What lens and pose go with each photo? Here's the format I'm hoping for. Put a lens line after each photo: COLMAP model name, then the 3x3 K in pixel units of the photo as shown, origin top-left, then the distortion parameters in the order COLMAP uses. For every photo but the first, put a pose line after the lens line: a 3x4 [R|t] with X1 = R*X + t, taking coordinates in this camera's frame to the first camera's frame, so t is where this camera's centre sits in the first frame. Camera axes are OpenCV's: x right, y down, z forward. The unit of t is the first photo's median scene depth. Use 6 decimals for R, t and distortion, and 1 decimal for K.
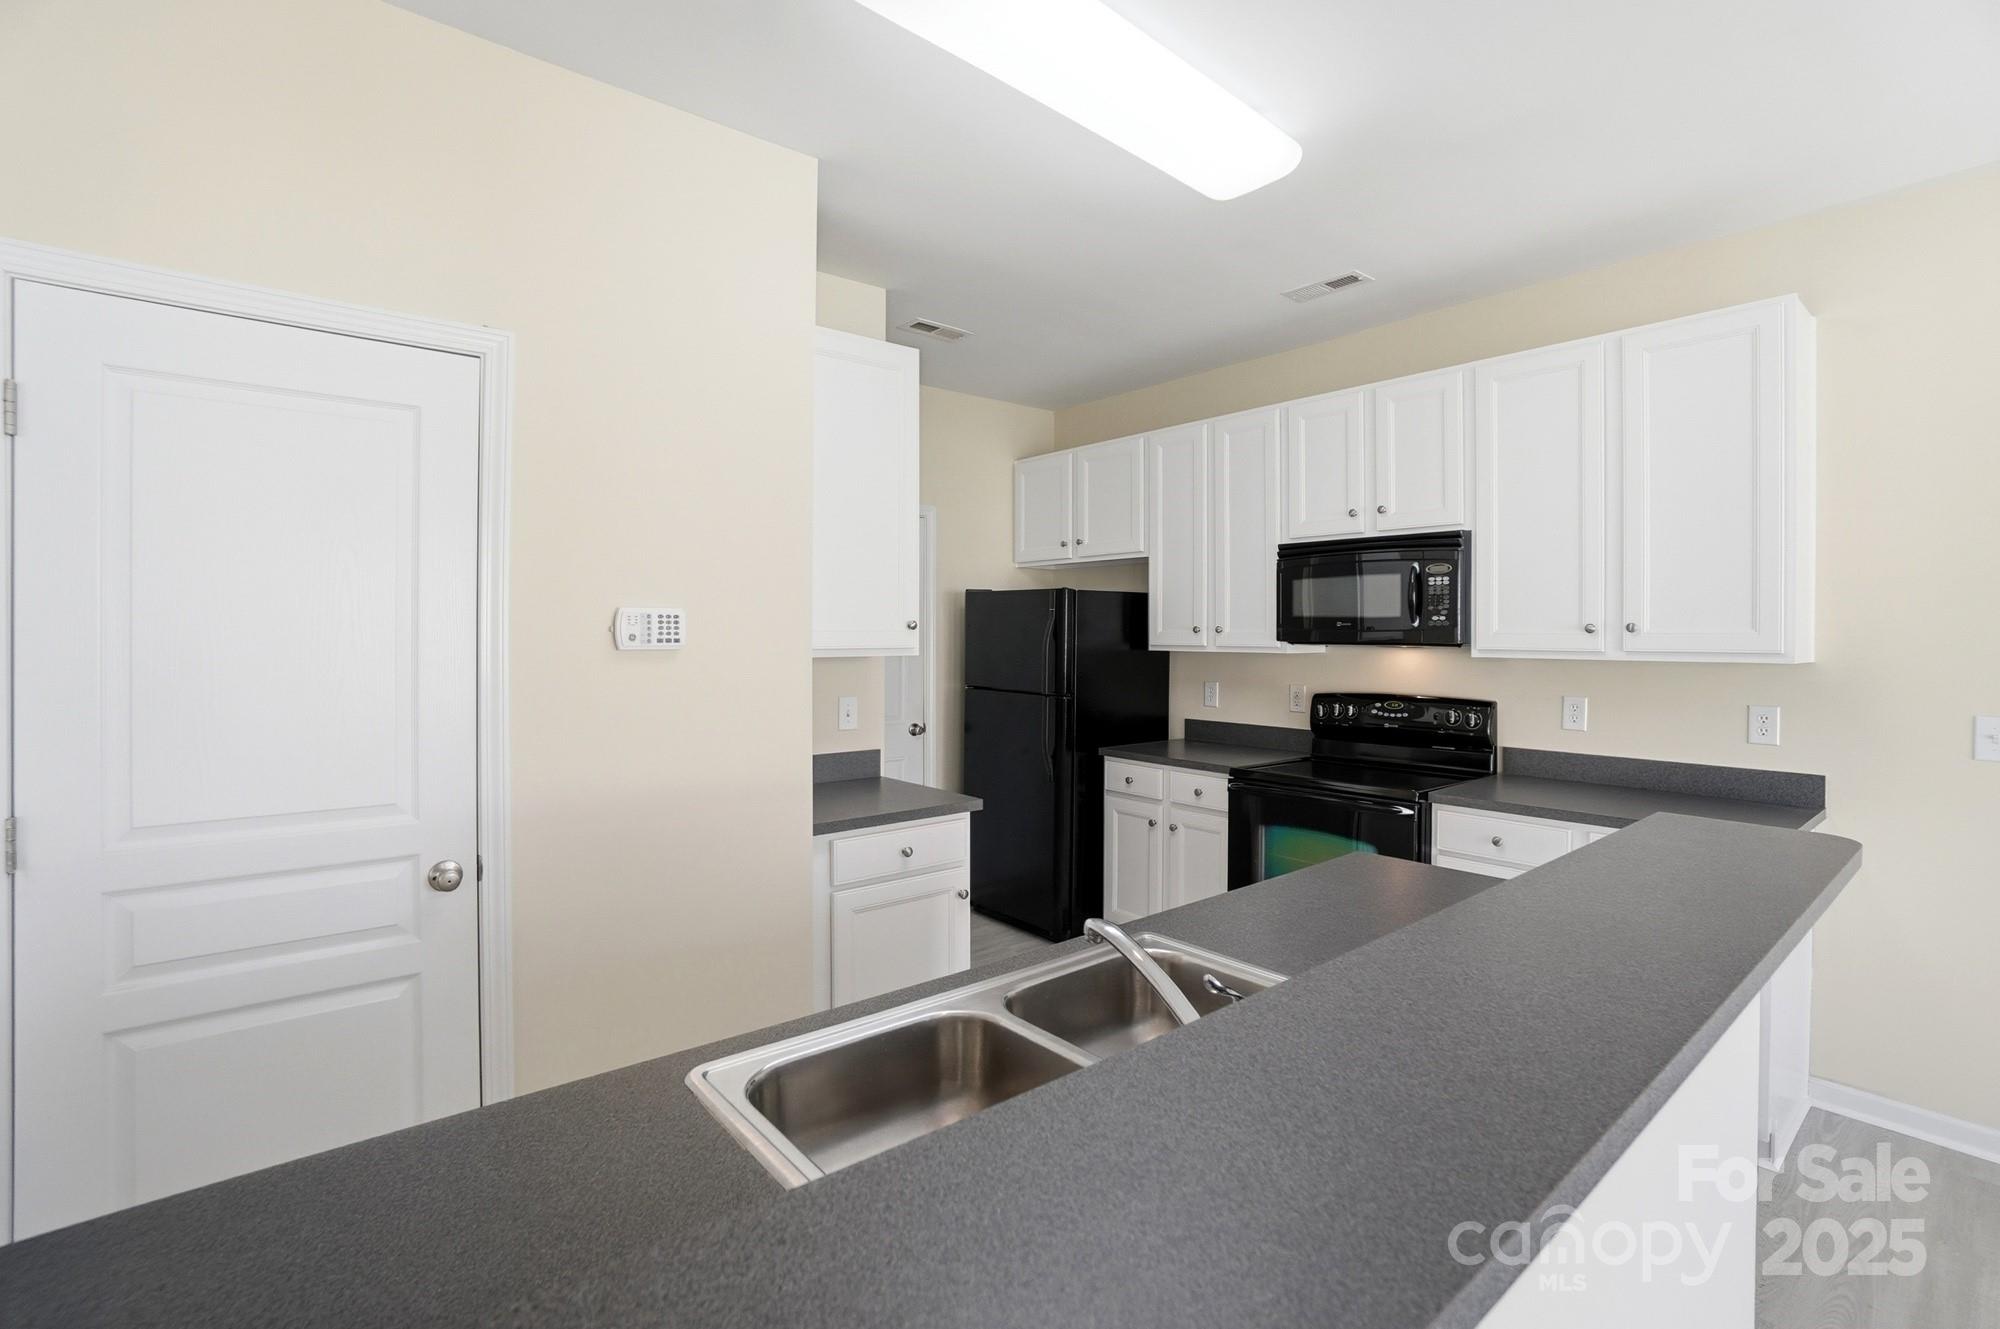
lens RADIAL K [[912.8, 0, 998.0], [0, 912.8, 638.2], [0, 0, 1]] dist [-0.043010, 0.000851]
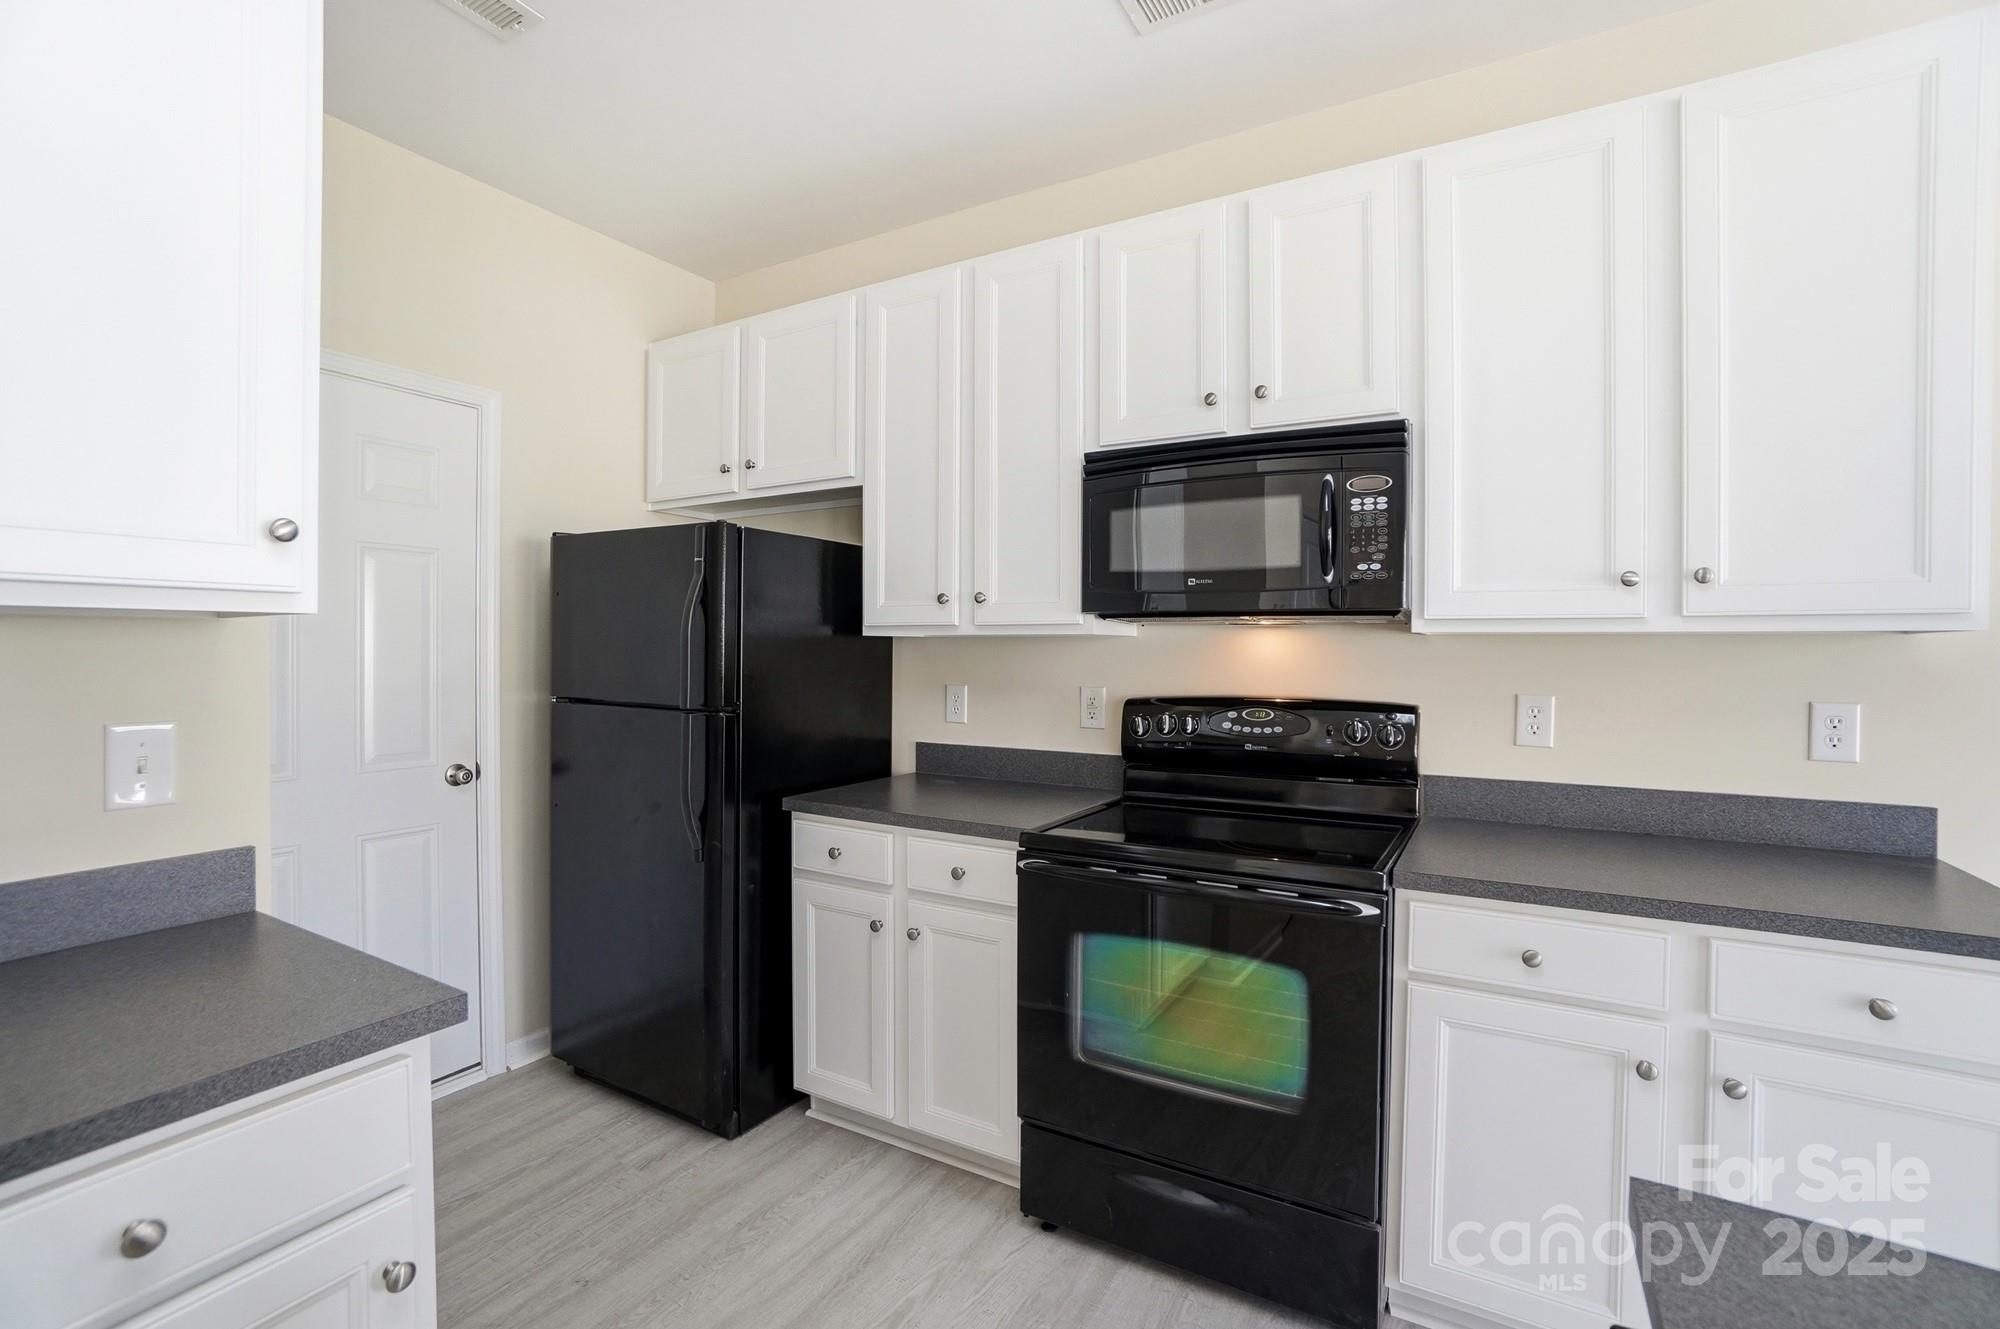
lens RADIAL K [[912.8, 0, 990.6], [0, 912.8, 652.0], [0, 0, 1]] dist [-0.043010, 0.000851]
pose [[0.943603, -0.000068, 0.331079, 0.048047], [0.000419, 0.999999, -0.000987, 0.029608], [-0.331078, 0.001070, 0.943603, 0.444733]]
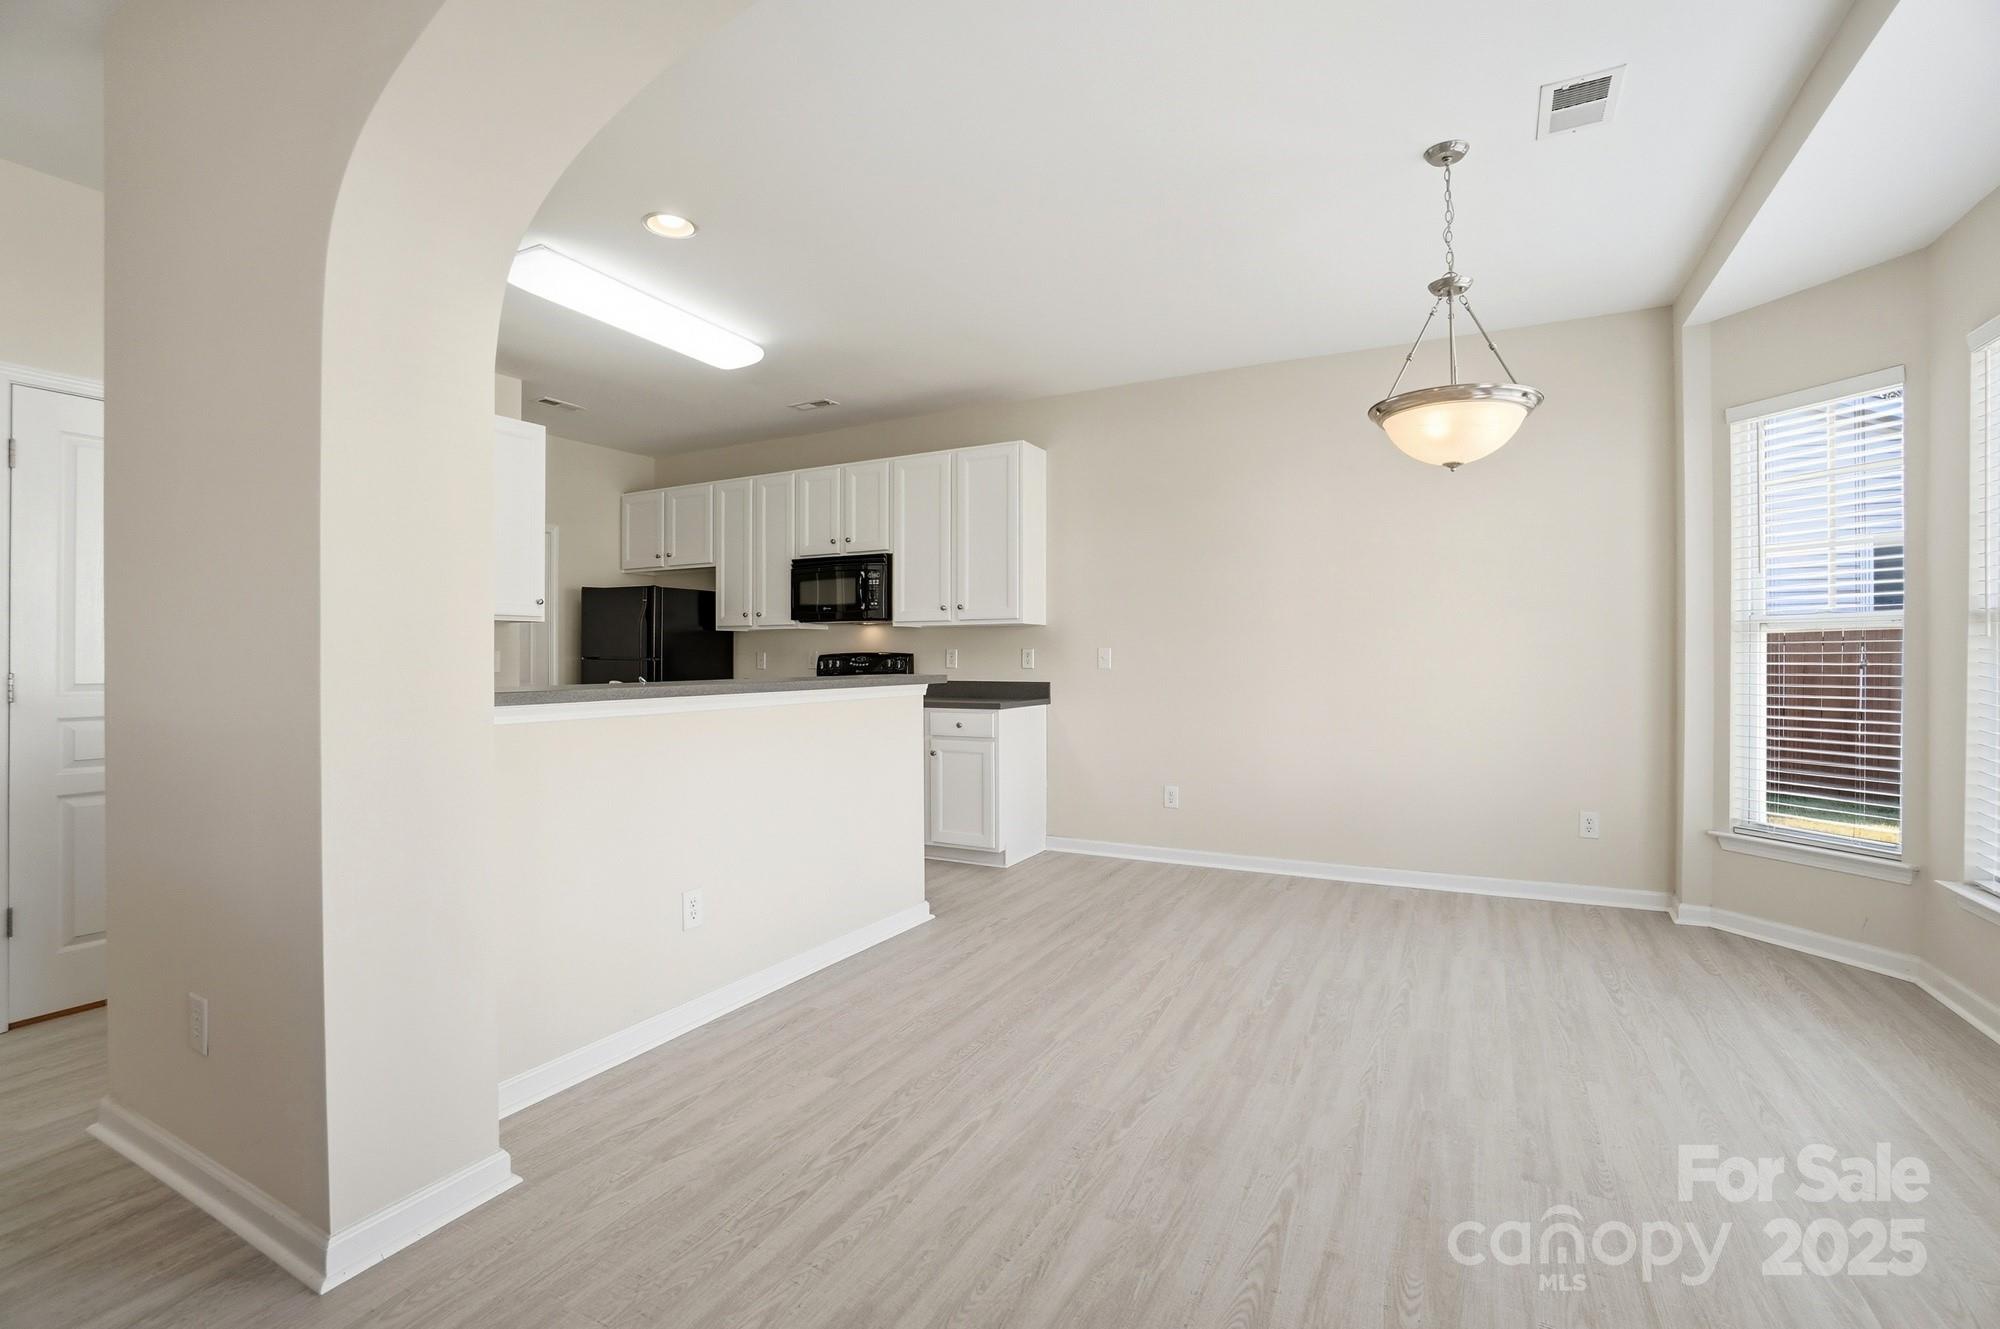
lens RADIAL K [[912.8, 0, 992.4], [0, 912.8, 661.1], [0, 0, 1]] dist [-0.043010, 0.000851]
pose [[0.930559, -0.002250, 0.366136, 0.050688], [0.003737, 0.999987, -0.003353, 0.080682], [-0.366124, 0.004488, 0.930555, -0.603516]]
